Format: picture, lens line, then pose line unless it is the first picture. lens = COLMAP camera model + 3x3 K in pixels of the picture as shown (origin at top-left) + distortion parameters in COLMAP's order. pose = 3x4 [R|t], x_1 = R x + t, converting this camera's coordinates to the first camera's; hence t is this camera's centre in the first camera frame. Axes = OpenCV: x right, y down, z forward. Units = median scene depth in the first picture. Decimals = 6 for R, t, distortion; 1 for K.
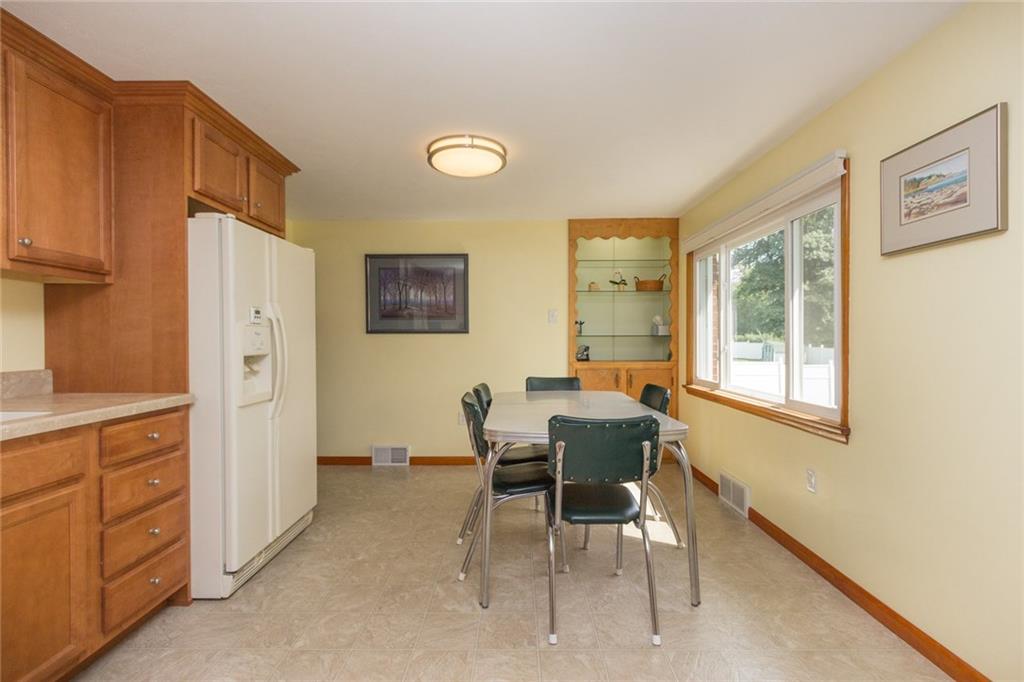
lens RADIAL K [[461.4, 0, 510.6], [0, 461.4, 348.4], [0, 0, 1]] dist [0.006010, -0.000795]
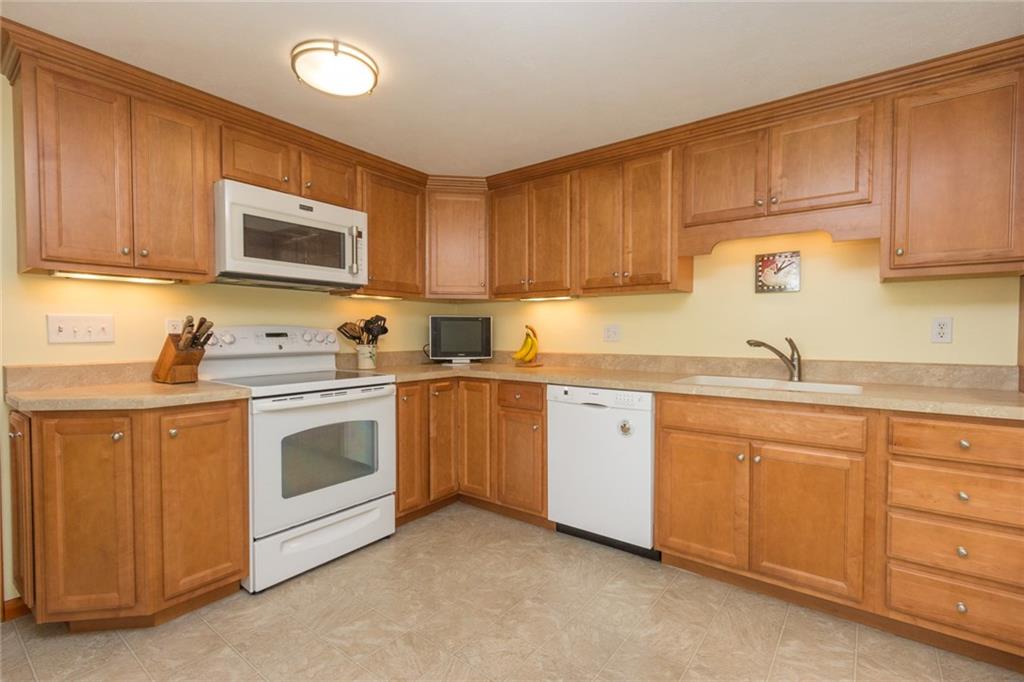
lens RADIAL K [[461.4, 0, 511.6], [0, 461.4, 339.5], [0, 0, 1]] dist [0.006010, -0.000795]
pose [[-0.621755, 0.024621, -0.782825, 0.214785], [0.008713, 0.999661, 0.024521, -0.025930], [0.783163, 0.008425, -0.621759, 0.959269]]
